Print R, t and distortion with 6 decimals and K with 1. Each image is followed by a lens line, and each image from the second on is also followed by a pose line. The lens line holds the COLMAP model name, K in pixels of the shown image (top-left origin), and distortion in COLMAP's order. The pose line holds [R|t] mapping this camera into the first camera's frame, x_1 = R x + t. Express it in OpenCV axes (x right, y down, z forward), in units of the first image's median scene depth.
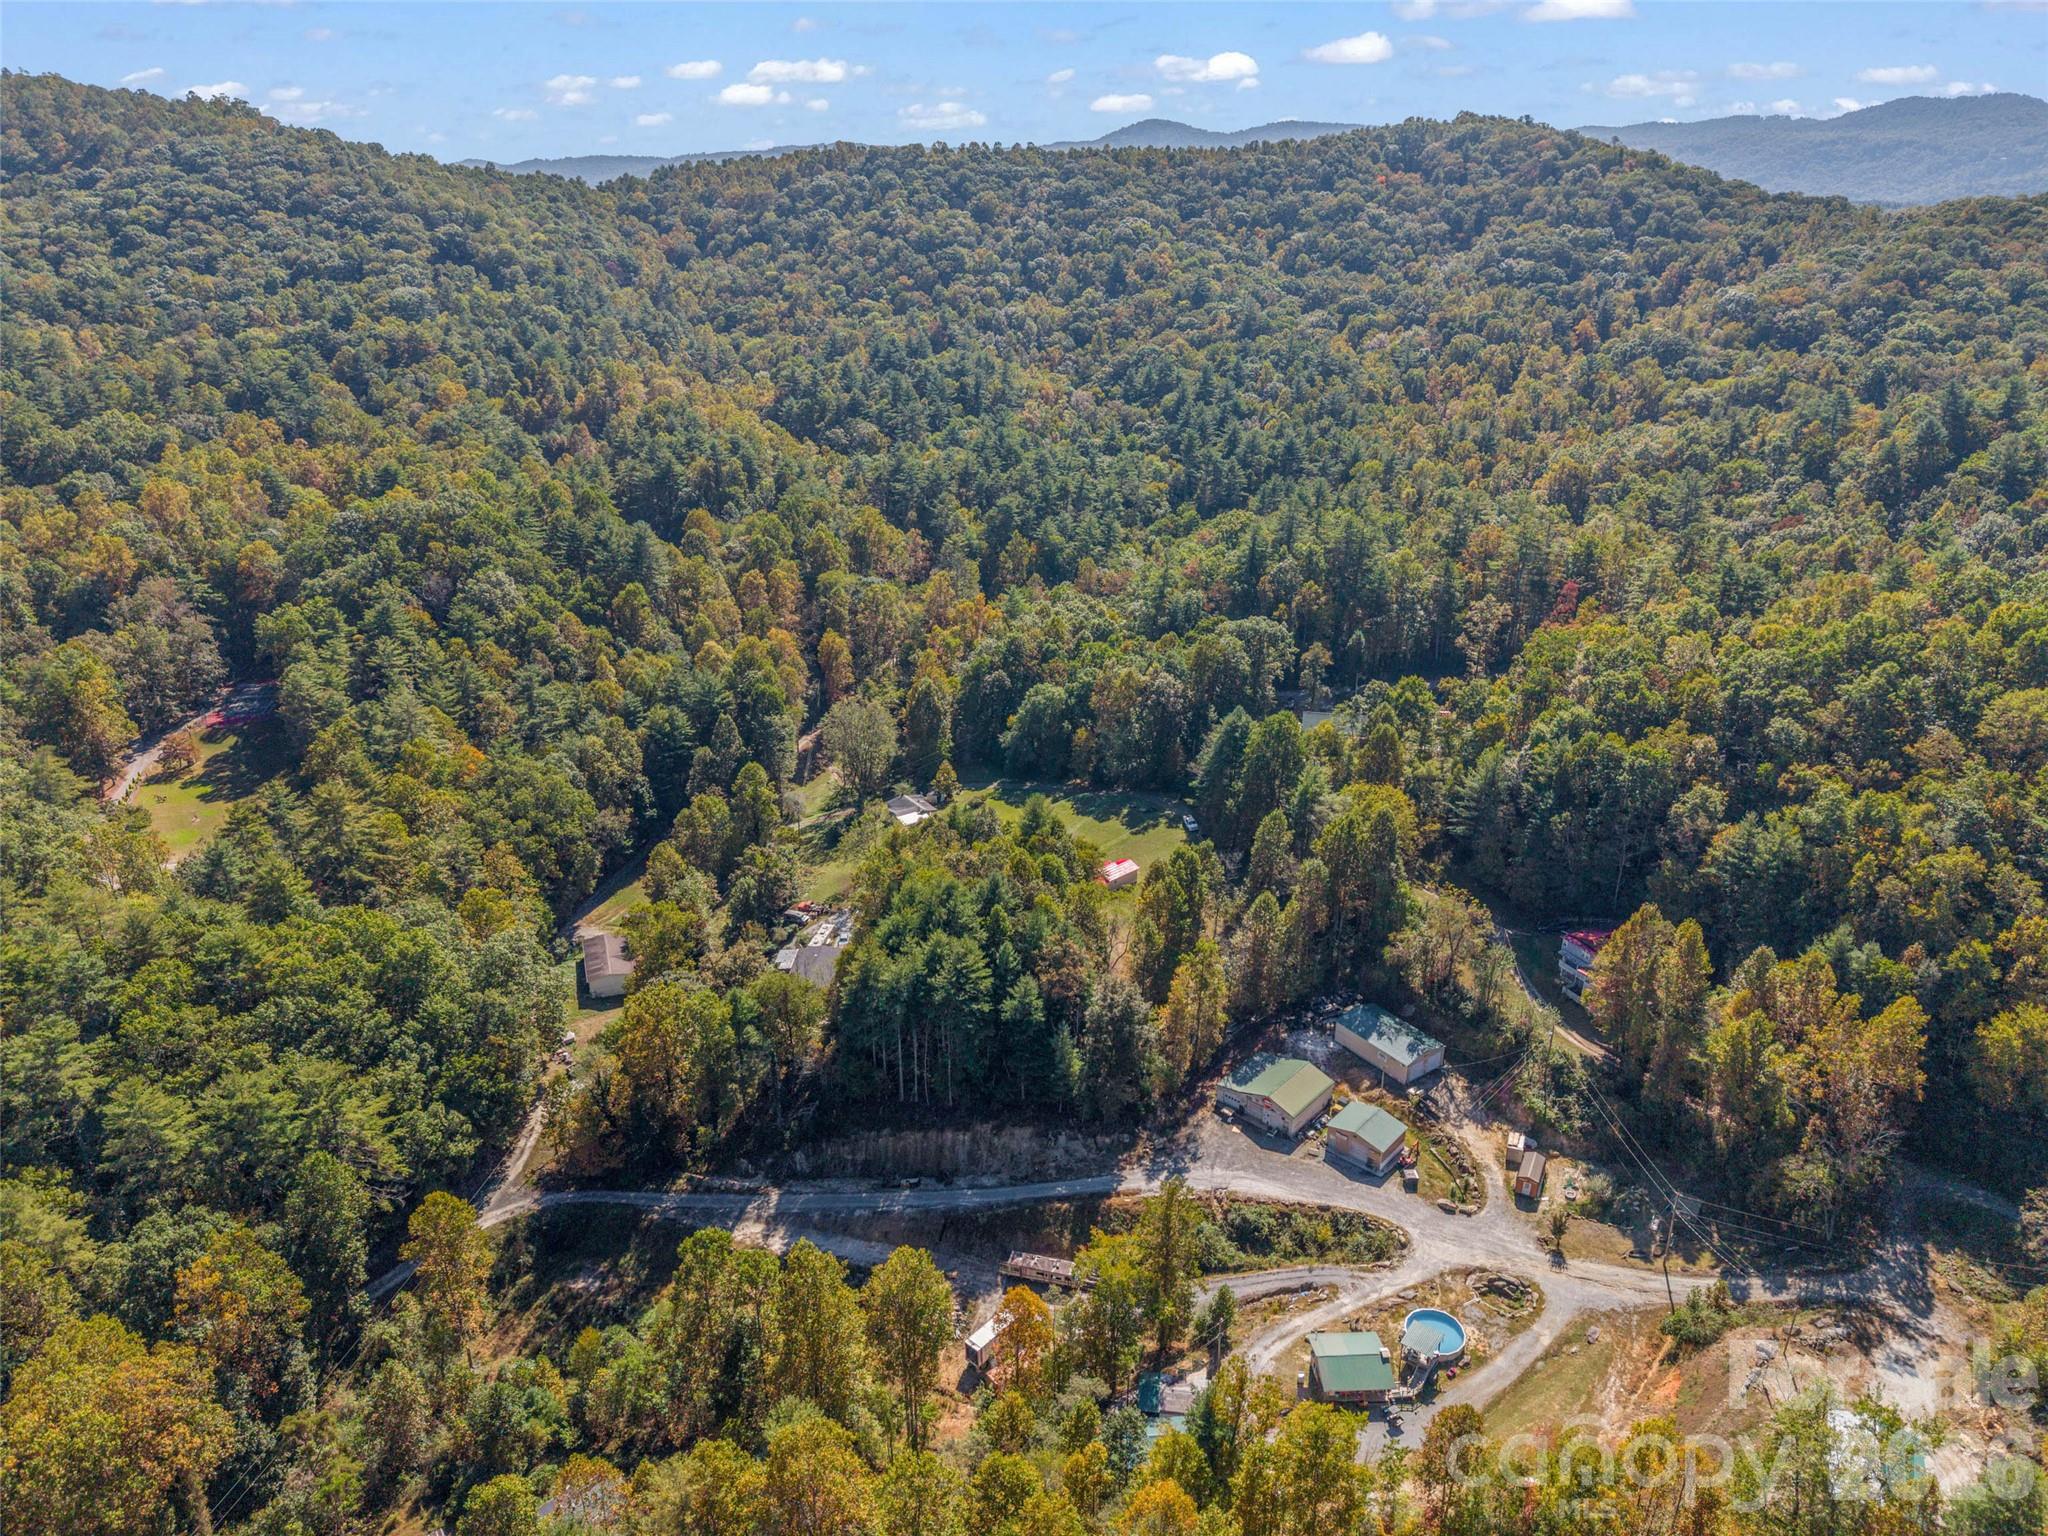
lens RADIAL K [[1379.7, 0, 1024.0], [0, 1379.7, 768.0], [0, 0, 1]] dist [0.037900, -0.036419]
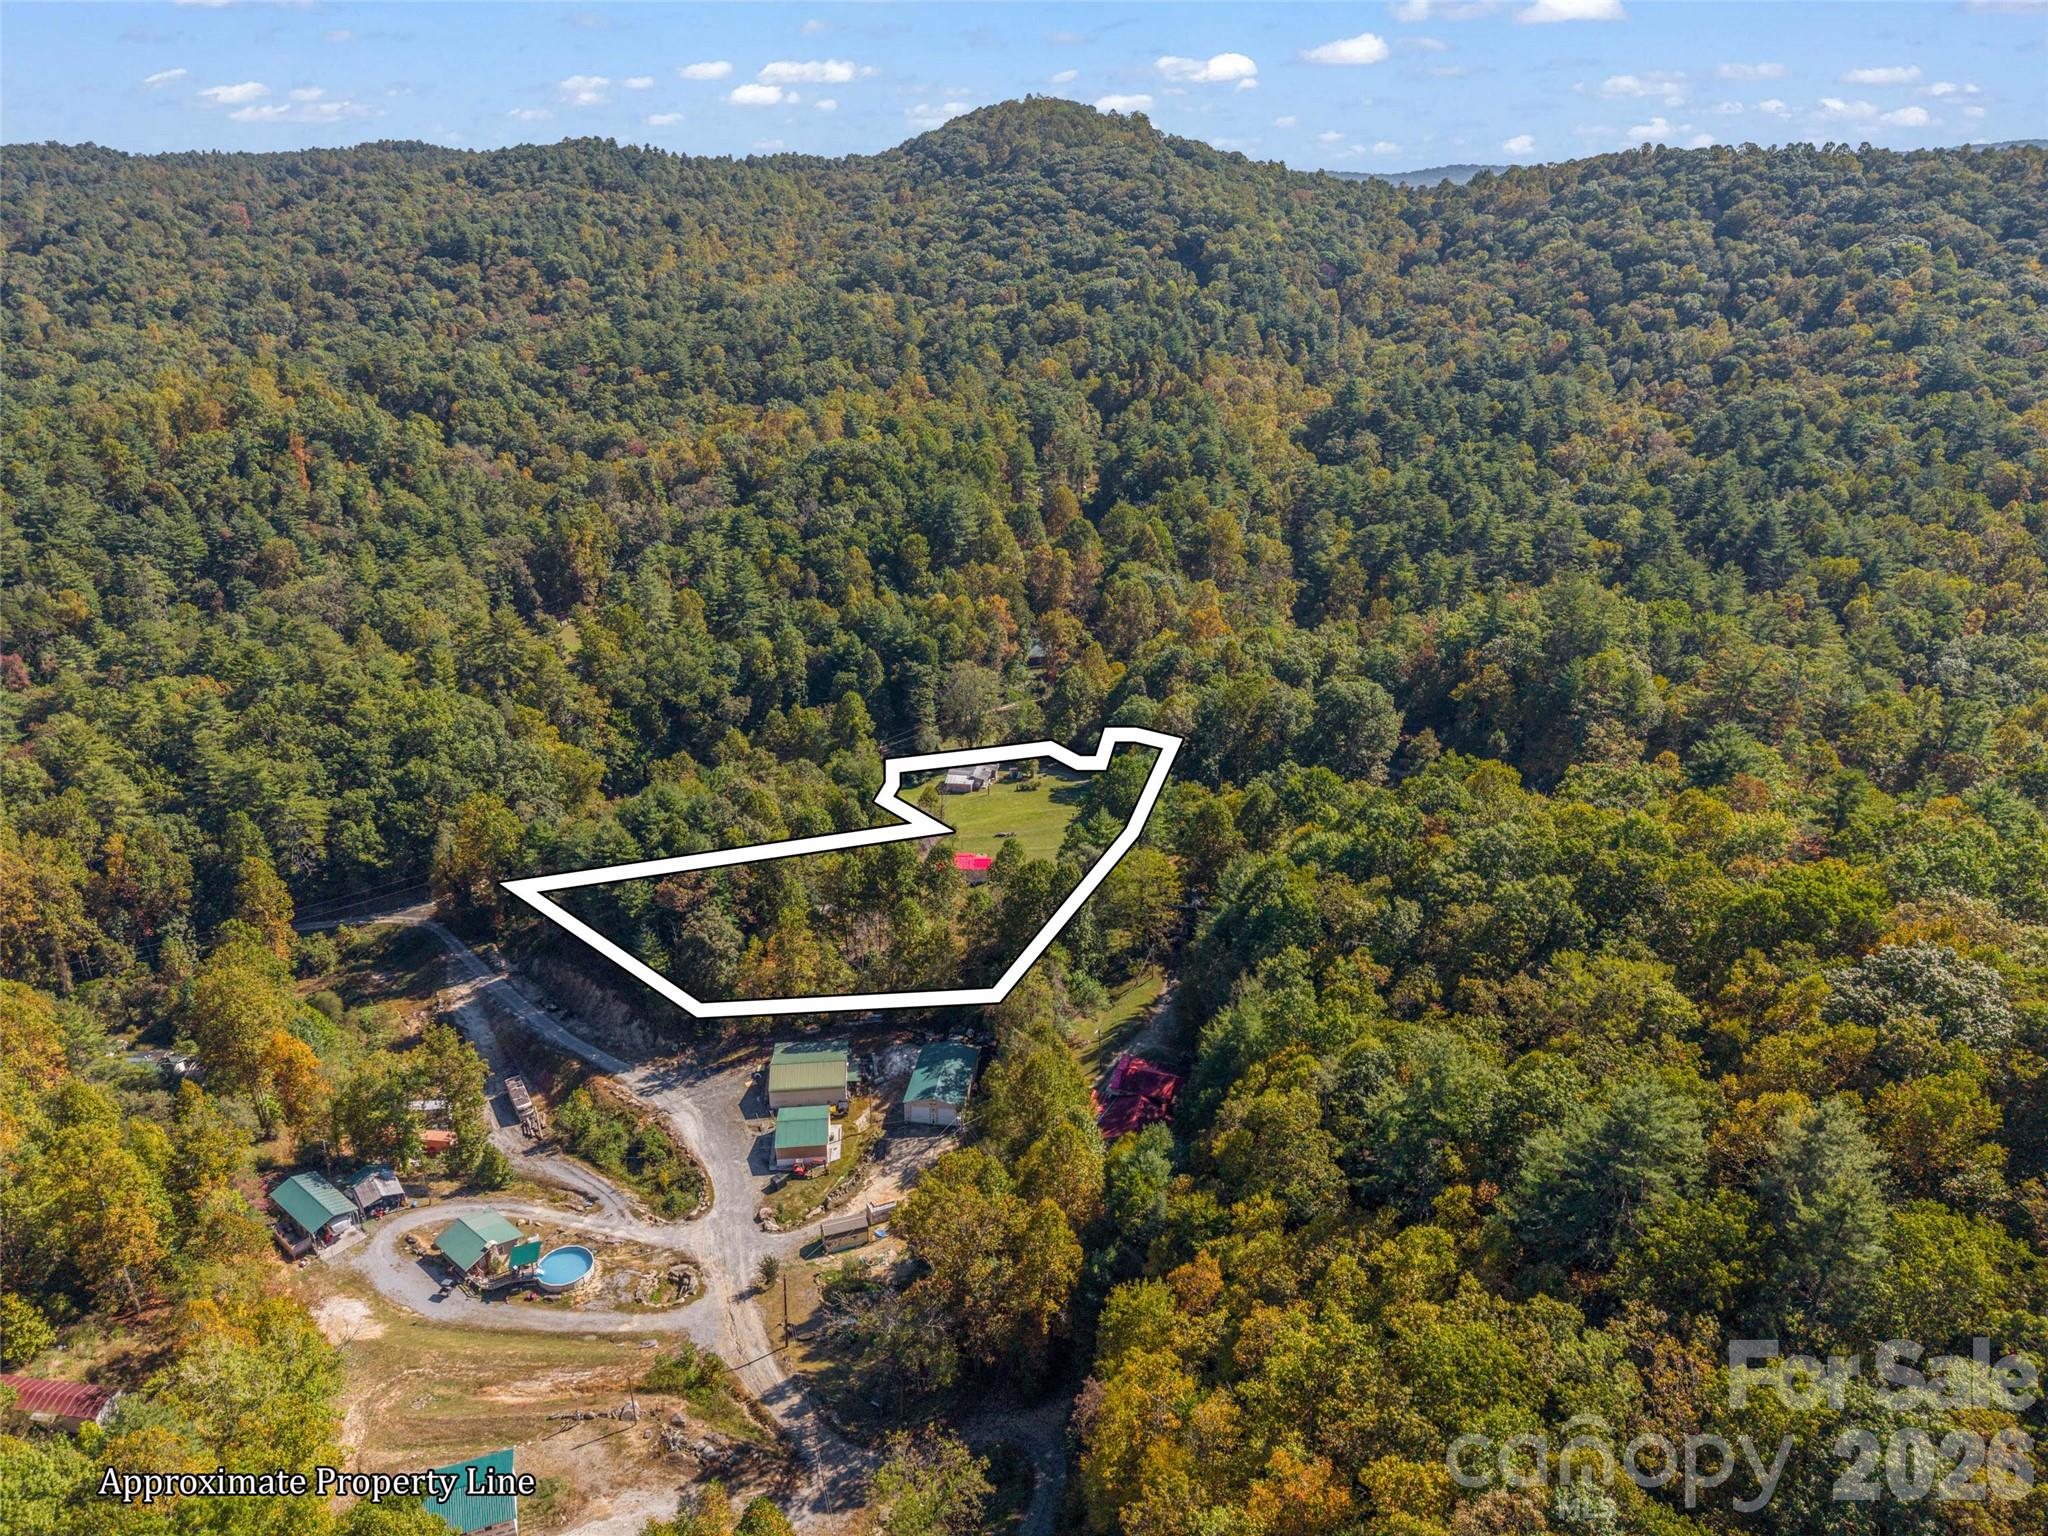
lens RADIAL K [[1379.7, 0, 1024.0], [0, 1379.7, 768.0], [0, 0, 1]] dist [0.037900, -0.036419]
pose [[0.731606, 0.271477, -0.625343, 1.012810], [-0.273225, 0.957161, 0.095875, -0.144340], [0.624581, 0.100717, 0.774438, 0.321341]]
